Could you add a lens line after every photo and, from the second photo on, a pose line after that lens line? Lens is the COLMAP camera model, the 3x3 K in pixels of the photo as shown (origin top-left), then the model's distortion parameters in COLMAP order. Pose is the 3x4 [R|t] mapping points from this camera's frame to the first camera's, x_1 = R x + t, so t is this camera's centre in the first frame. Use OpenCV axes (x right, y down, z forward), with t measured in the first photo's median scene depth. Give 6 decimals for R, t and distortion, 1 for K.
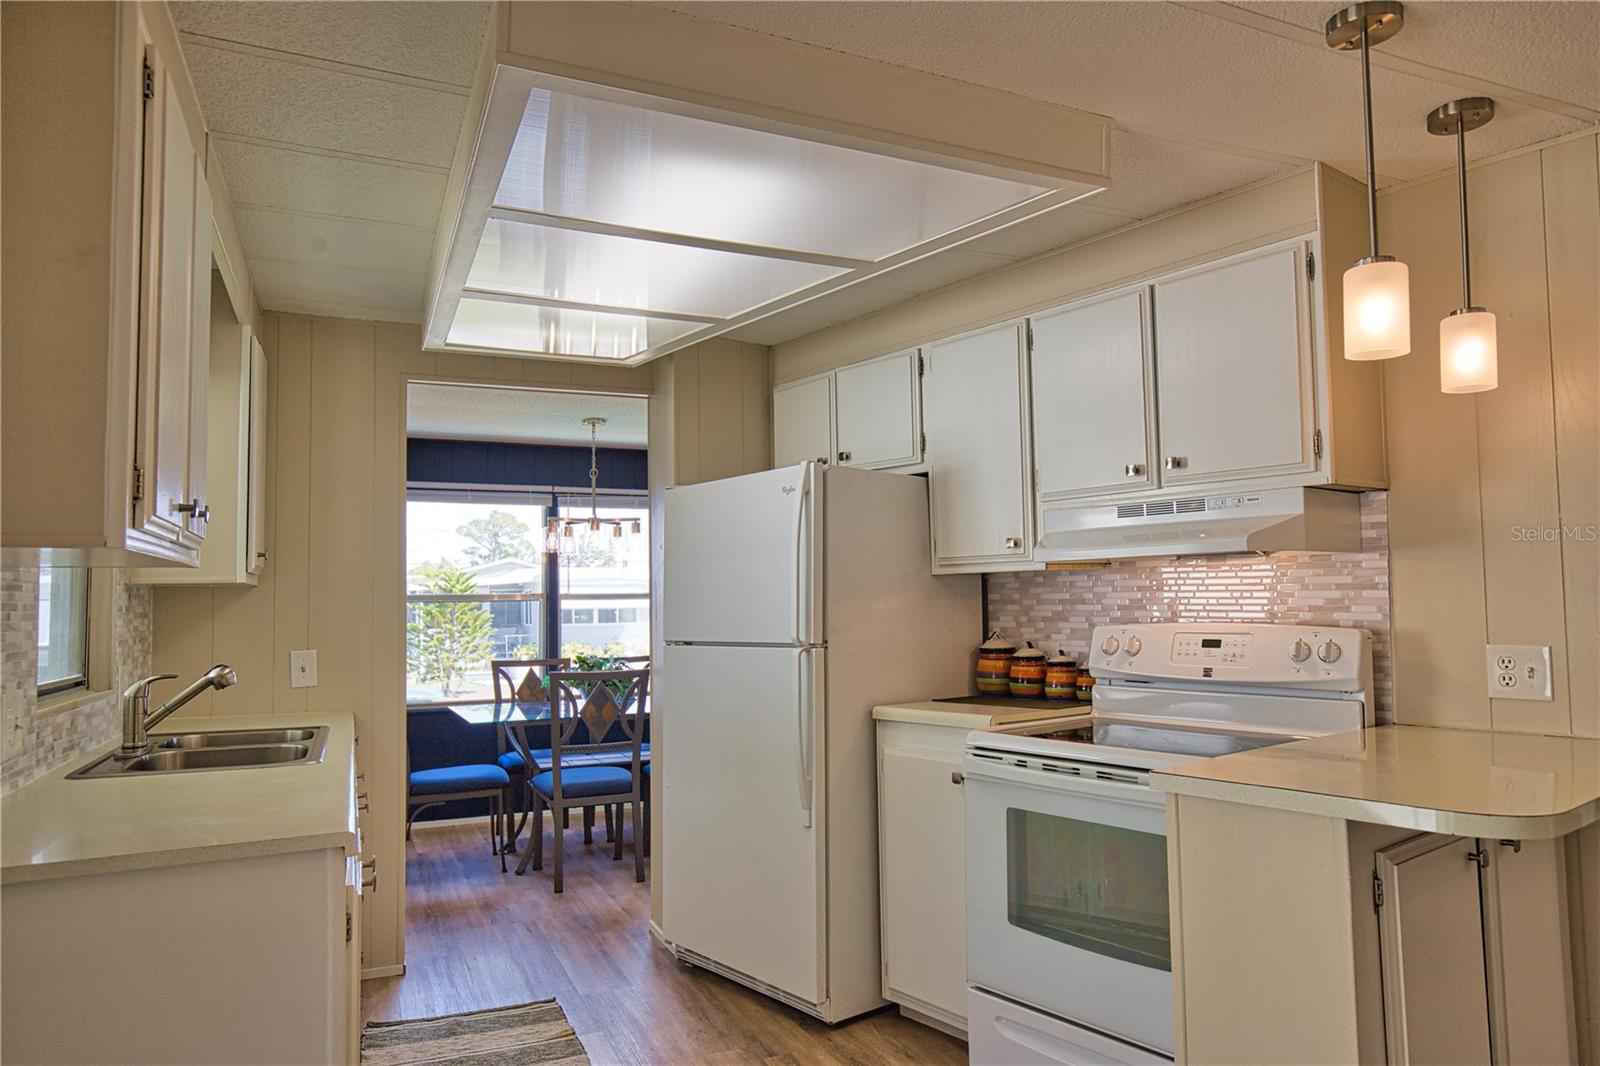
lens RADIAL K [[1023.9, 0, 809.4], [0, 1023.9, 540.2], [0, 0, 1]] dist [0.000235, 0.002894]
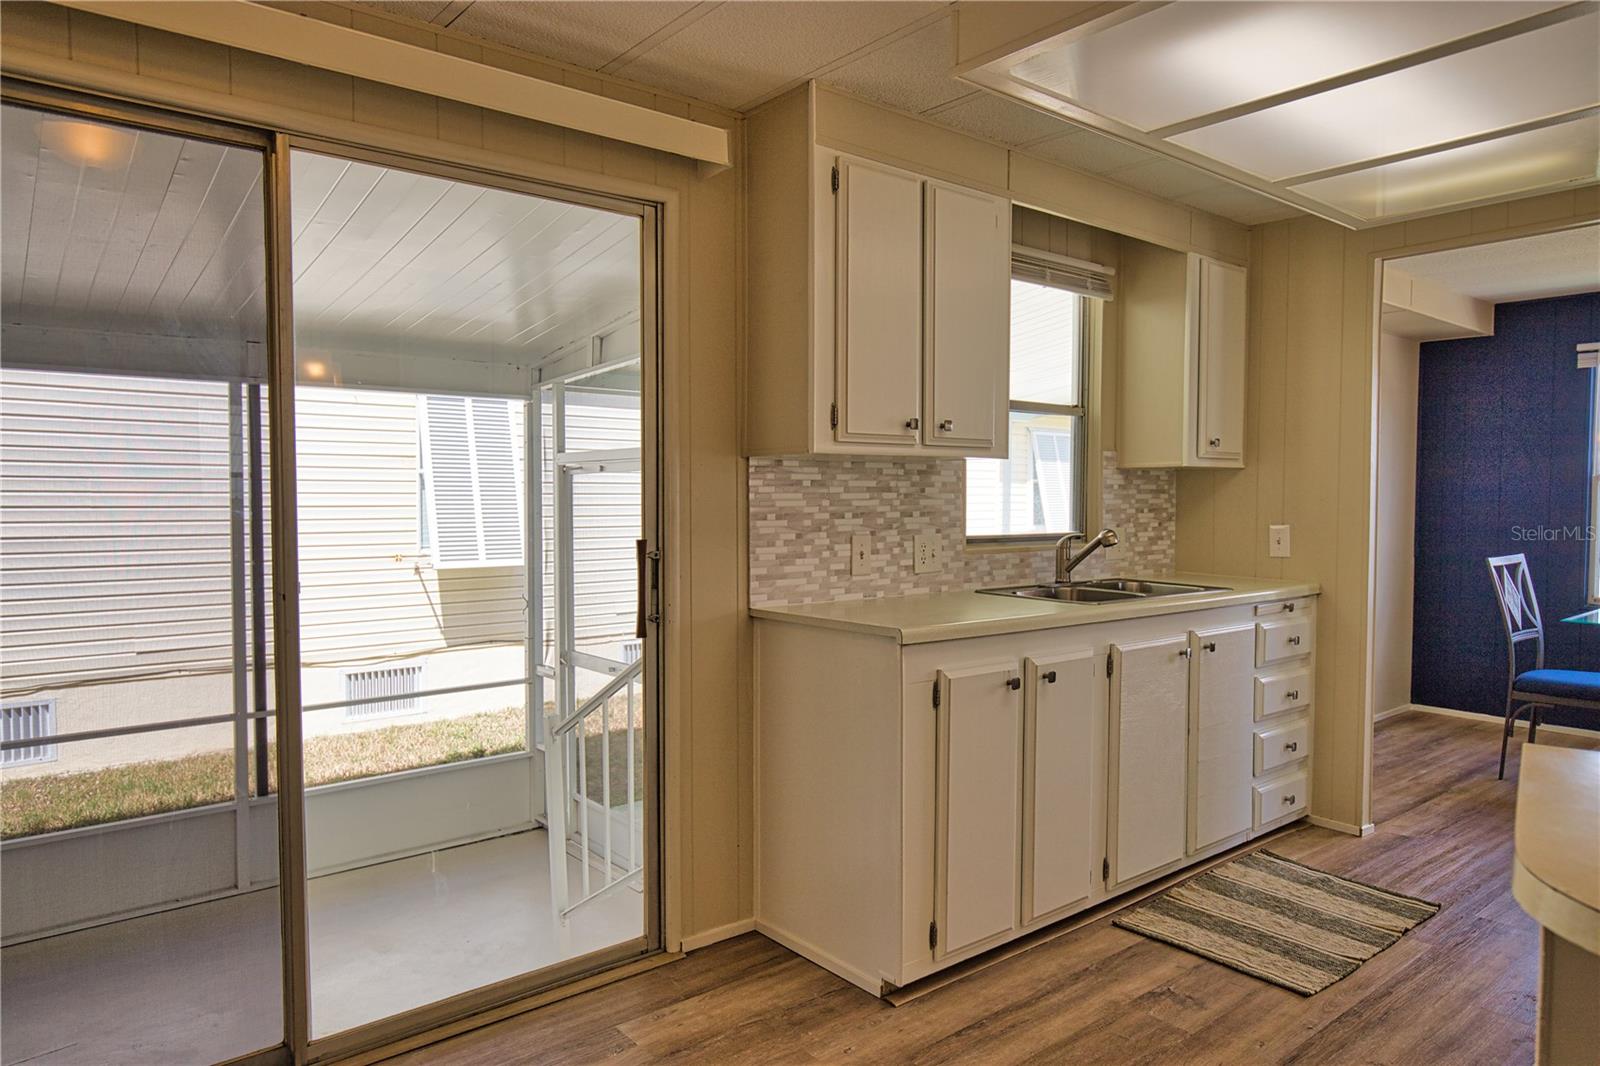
lens RADIAL K [[1023.9, 0, 819.4], [0, 1023.9, 534.8], [0, 0, 1]] dist [0.000235, 0.002894]
pose [[0.274099, 0.060558, -0.959793, 0.492425], [0.052279, 0.995601, 0.077747, 0.003990], [0.960280, -0.071487, 0.269727, 0.224596]]
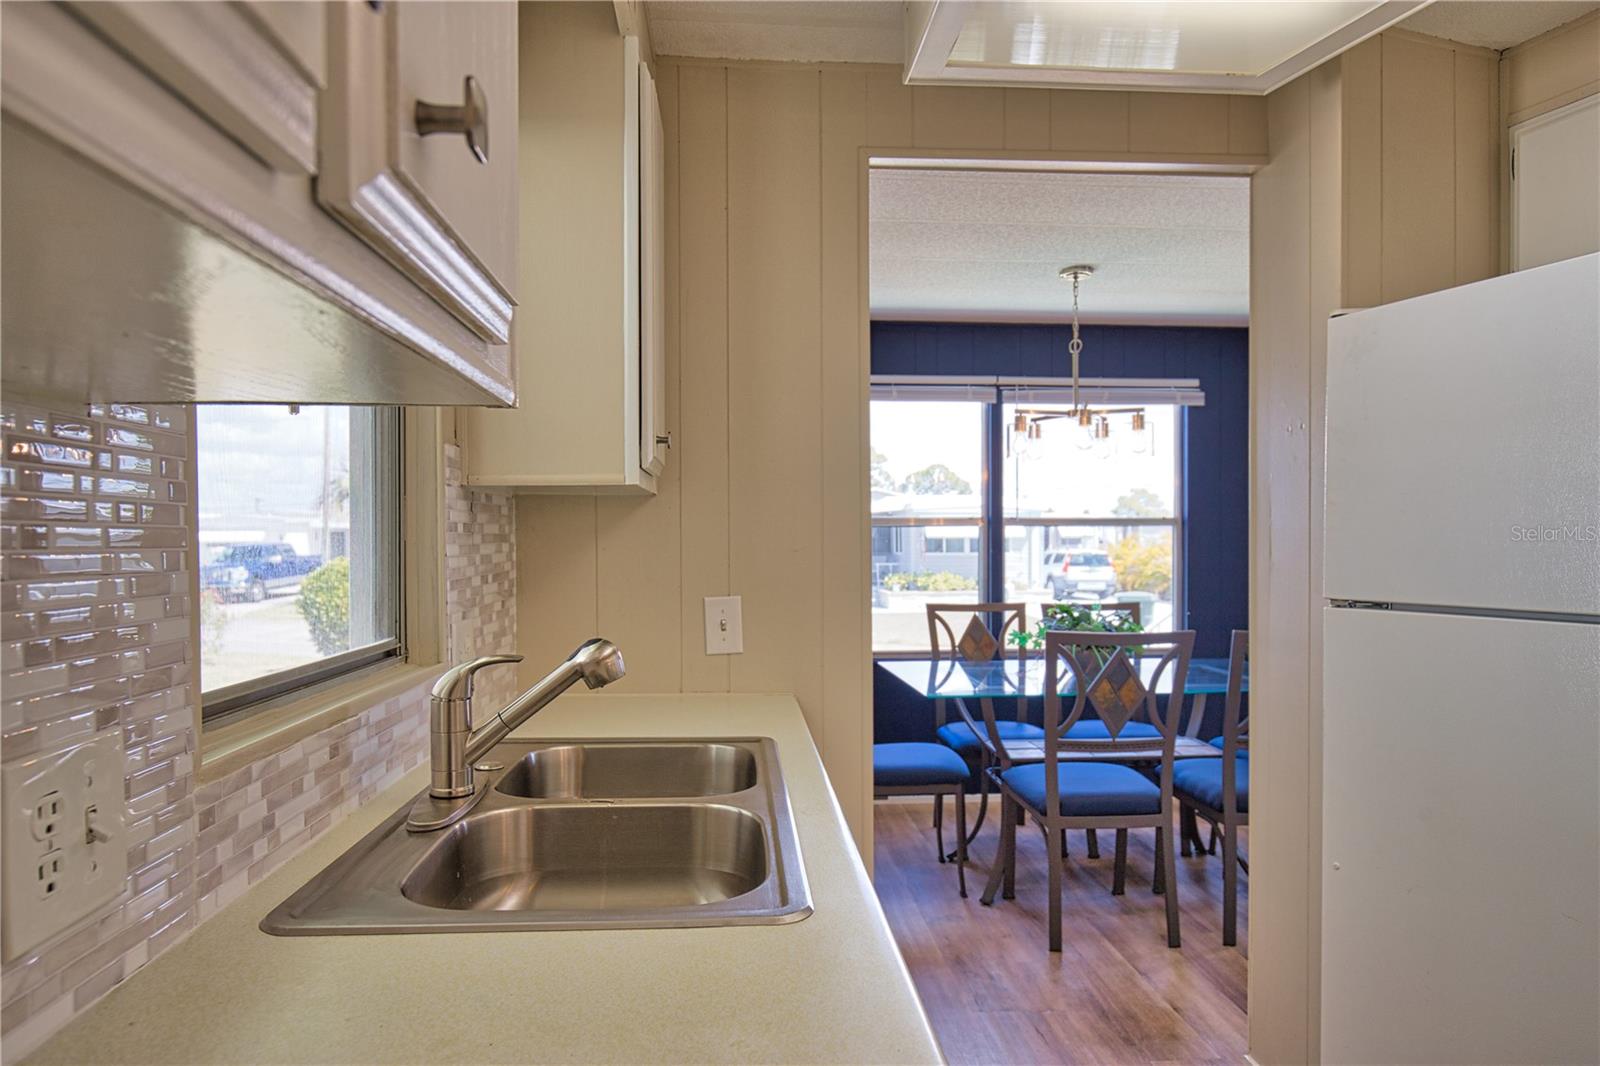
lens RADIAL K [[1023.9, 0, 802.1], [0, 1023.9, 541.8], [0, 0, 1]] dist [0.000235, 0.002894]
pose [[0.939627, 0.014549, -0.341891, -0.251590], [0.009417, 0.997618, 0.068334, 0.033410], [0.342071, -0.067428, 0.937252, 0.461395]]
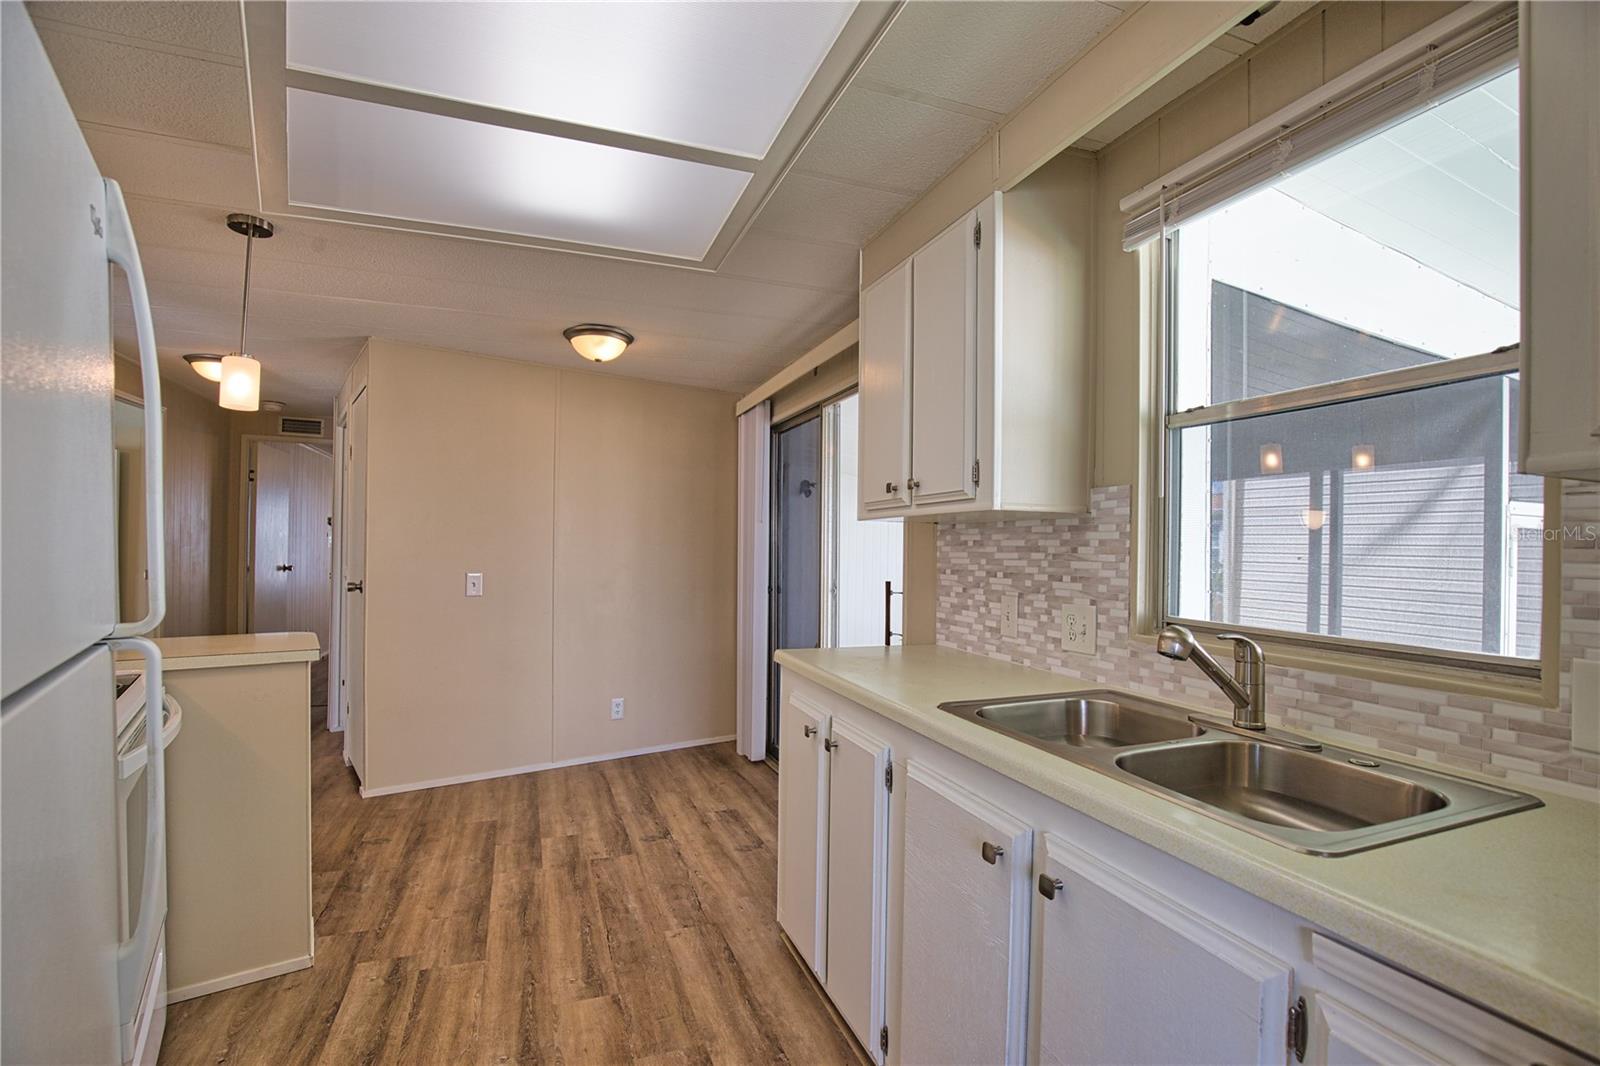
lens RADIAL K [[729.2, 0, 799.4], [0, 729.2, 542.8], [0, 0, 1]] dist [-0.038235, 0.007379]
pose [[-0.998166, 0.004669, 0.060362, -0.282541], [0.000277, 0.997364, -0.072567, 0.082445], [-0.060542, -0.072417, -0.995535, 1.218564]]
